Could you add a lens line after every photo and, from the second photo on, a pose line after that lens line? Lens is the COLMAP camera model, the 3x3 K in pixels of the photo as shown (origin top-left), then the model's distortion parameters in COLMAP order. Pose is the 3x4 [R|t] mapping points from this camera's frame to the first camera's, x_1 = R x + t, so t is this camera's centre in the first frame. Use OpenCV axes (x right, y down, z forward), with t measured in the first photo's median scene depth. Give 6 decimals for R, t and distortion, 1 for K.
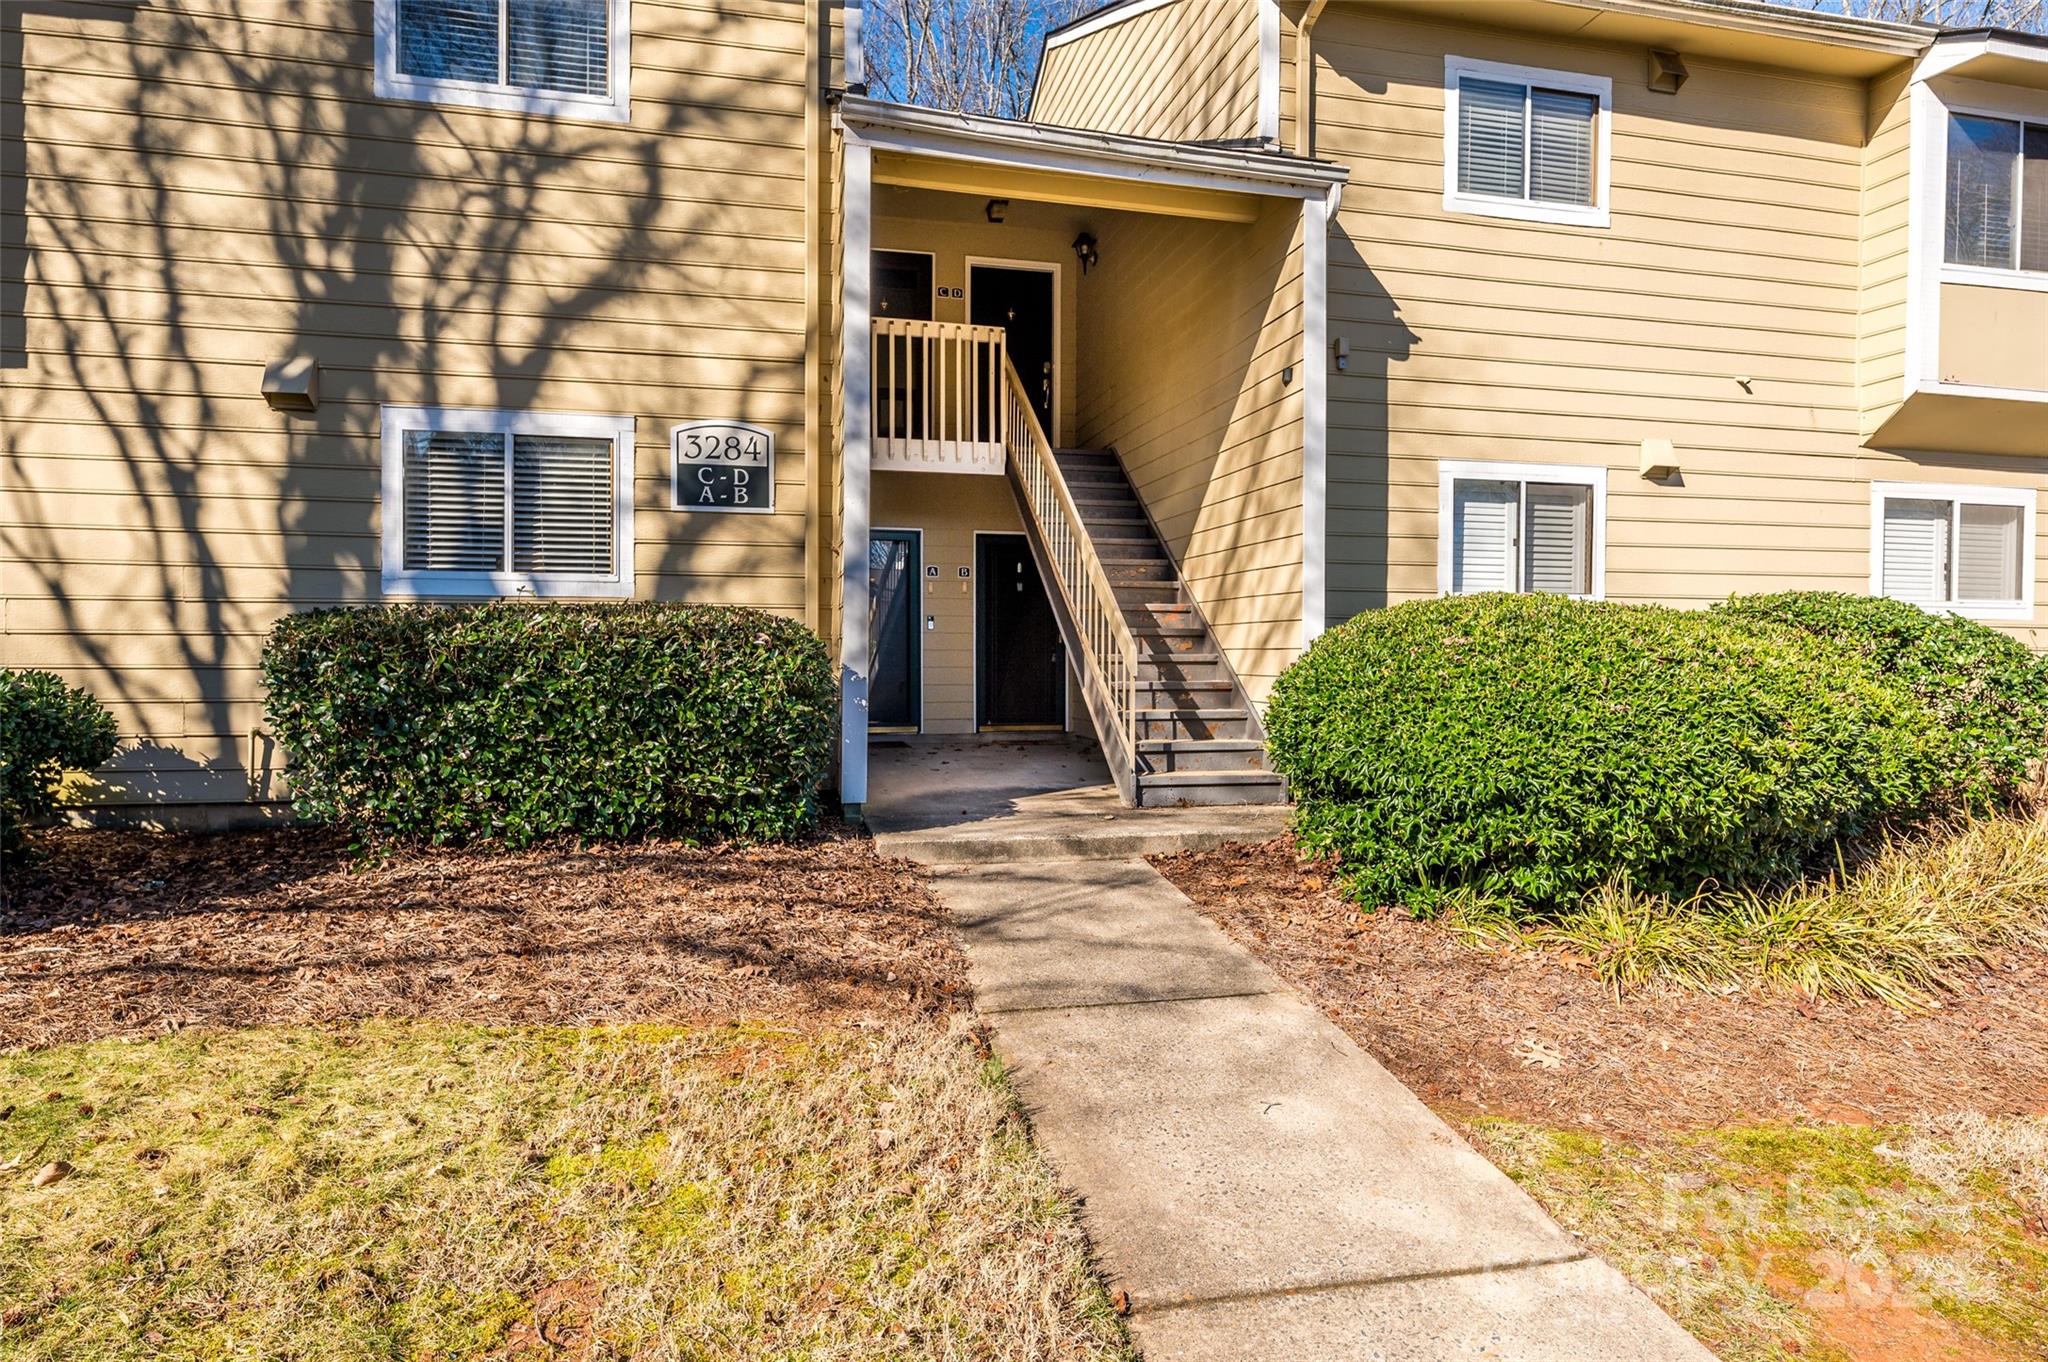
lens RADIAL K [[1136.3, 0, 1024.0], [0, 1136.3, 681.0], [0, 0, 1]] dist [-0.005829, -0.000165]
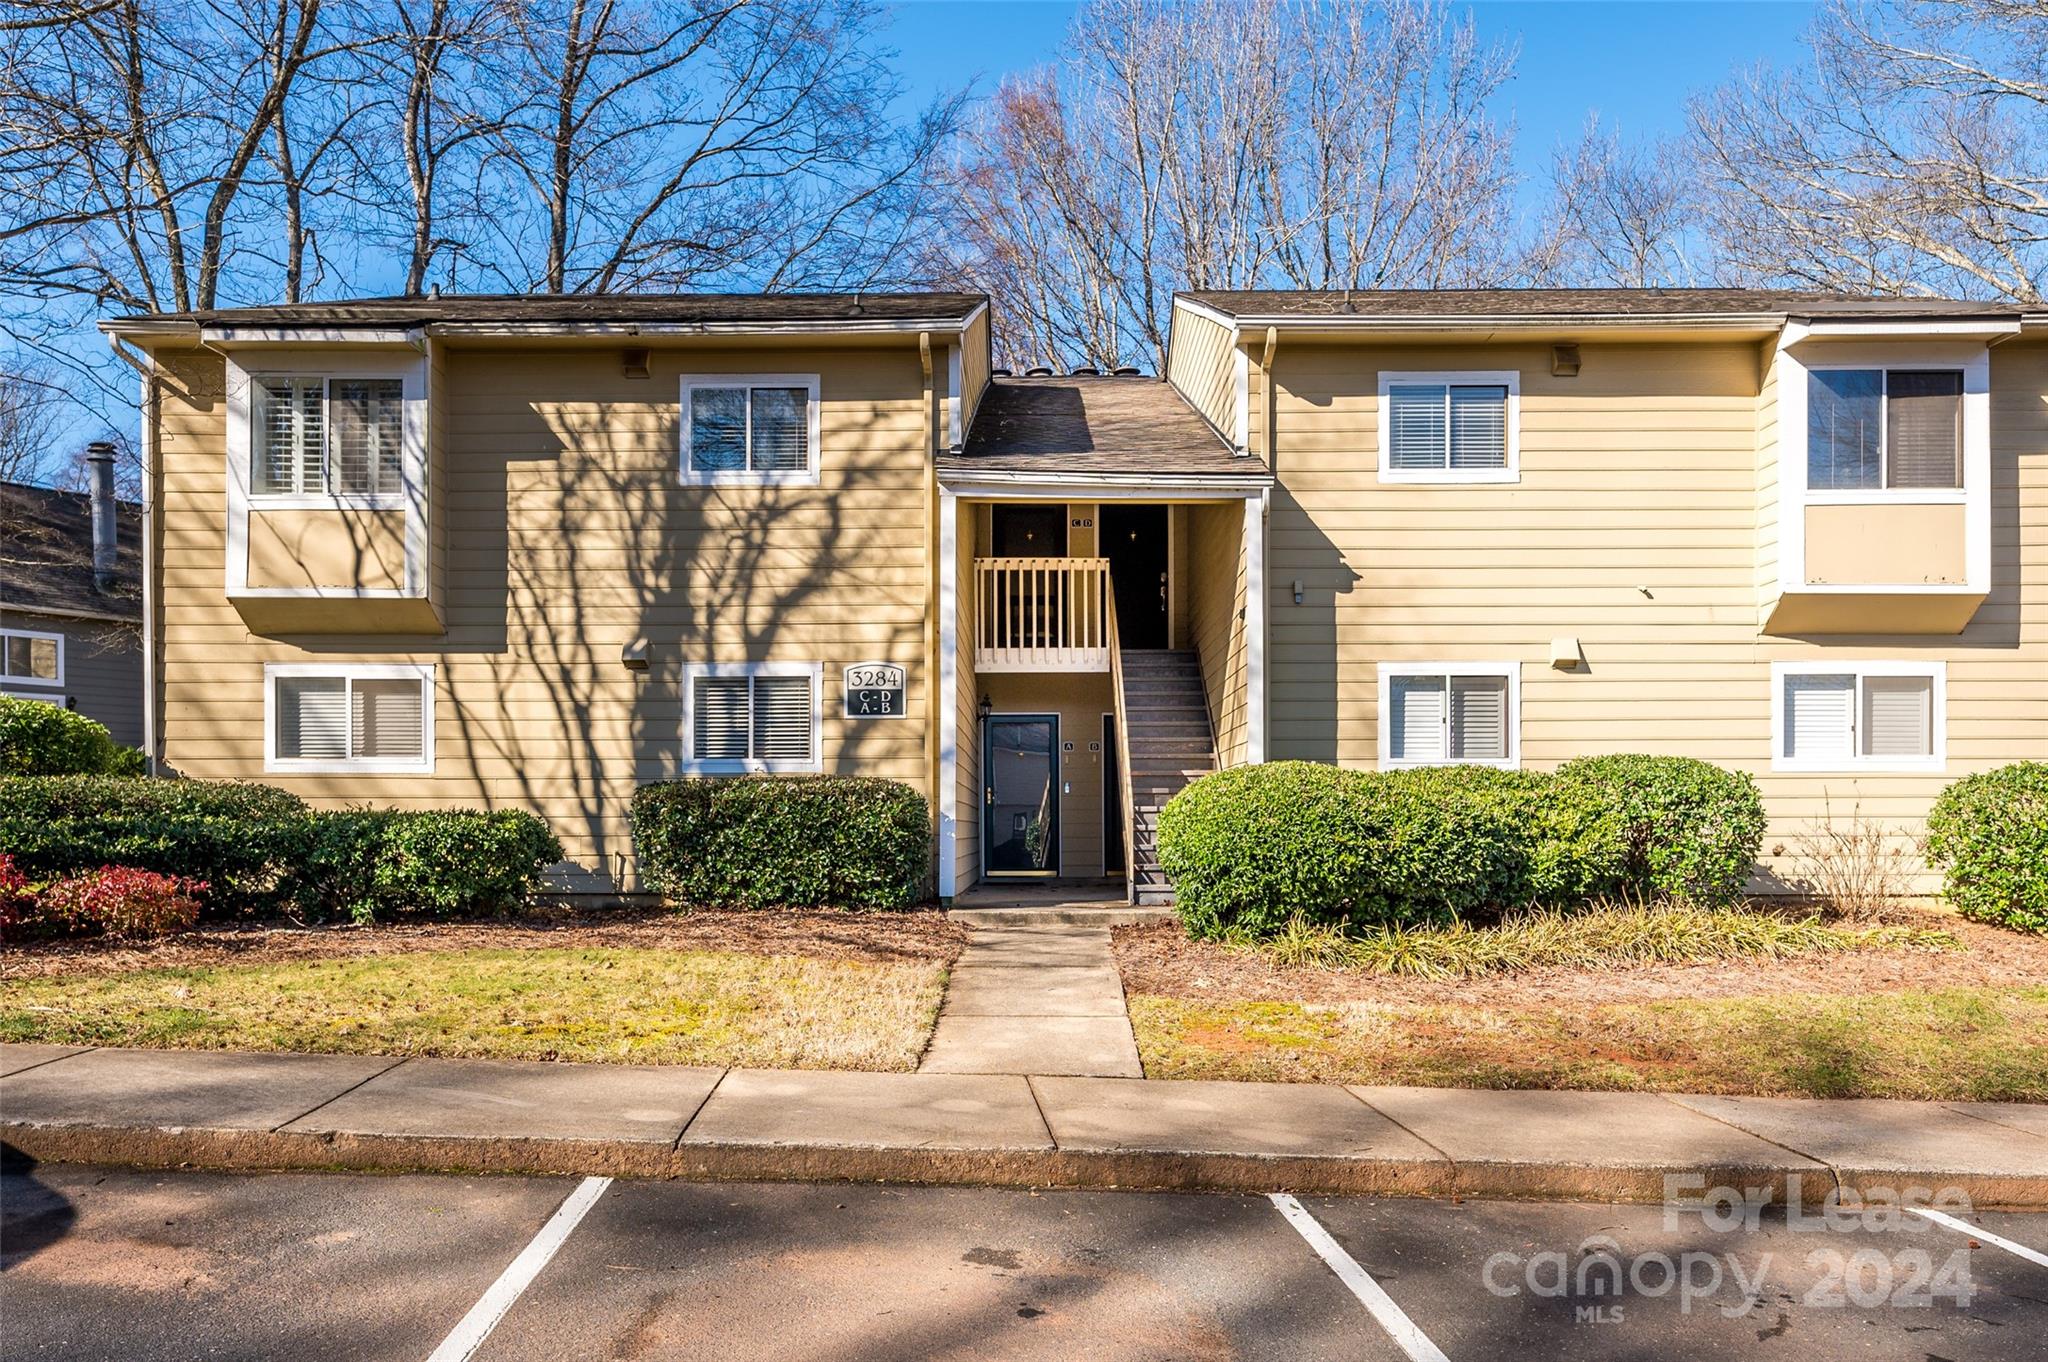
lens RADIAL K [[1387.7, 0, 1024.1], [0, 1387.7, 823.3], [0, 0, 1]] dist [-0.007499, -0.000274]
pose [[0.970791, -0.007932, -0.239797, 0.436524], [0.000793, 0.999554, -0.029856, 0.061963], [0.239927, 0.028794, 0.970364, -0.910462]]
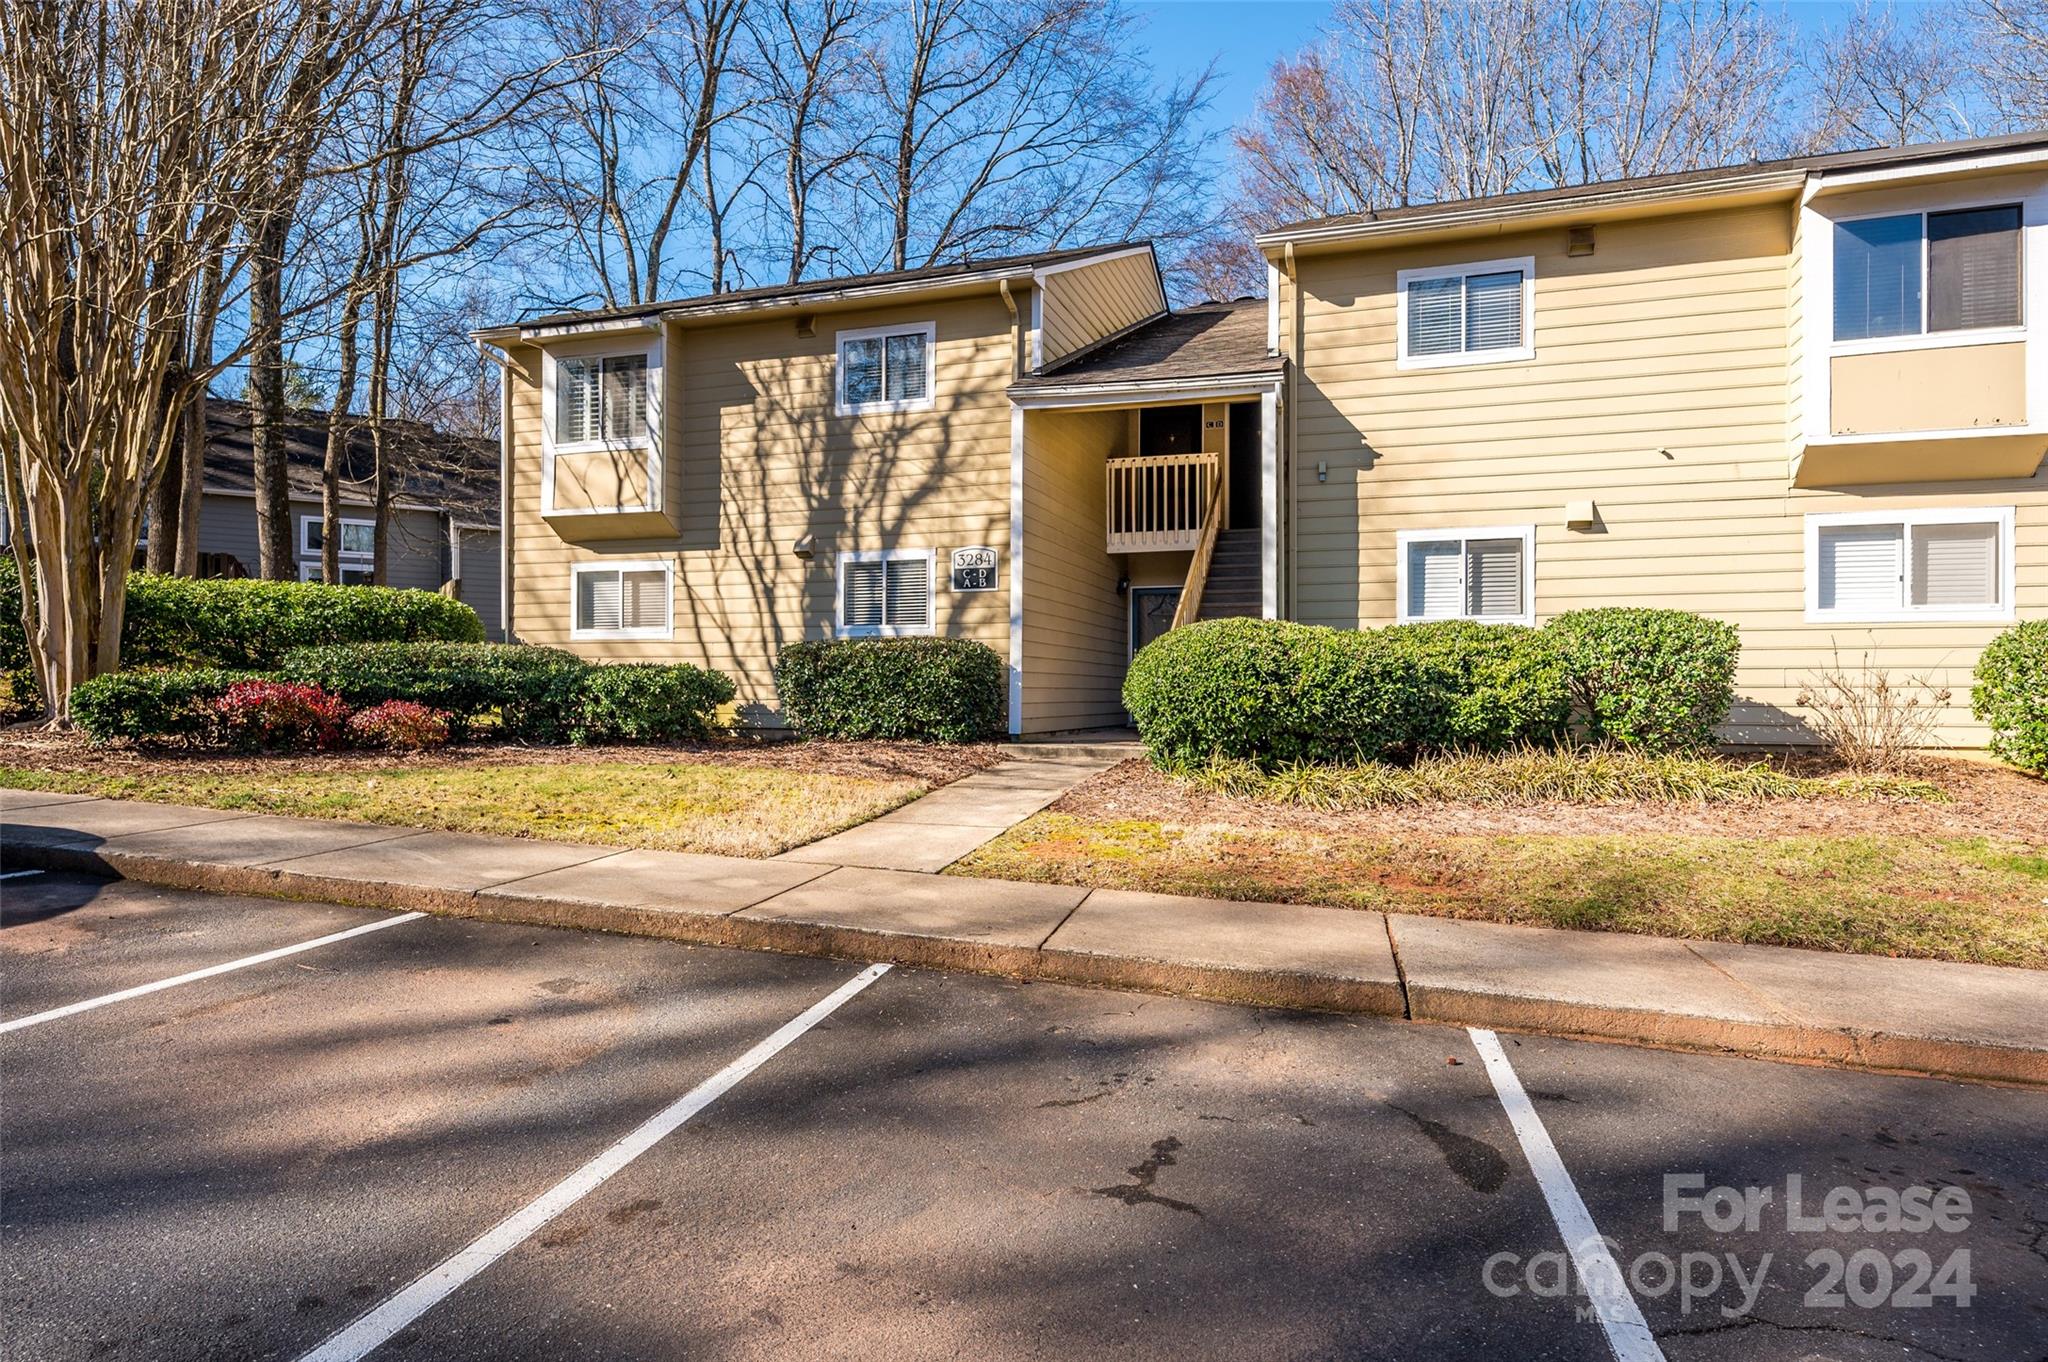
lens RADIAL K [[1136.3, 0, 1024.0], [0, 1136.3, 681.0], [0, 0, 1]] dist [-0.005829, -0.000165]
pose [[0.850677, -0.008666, -0.525618, 0.925131], [-0.010472, 0.999386, -0.033424, 0.081174], [0.525585, 0.033938, 0.850064, -0.708036]]
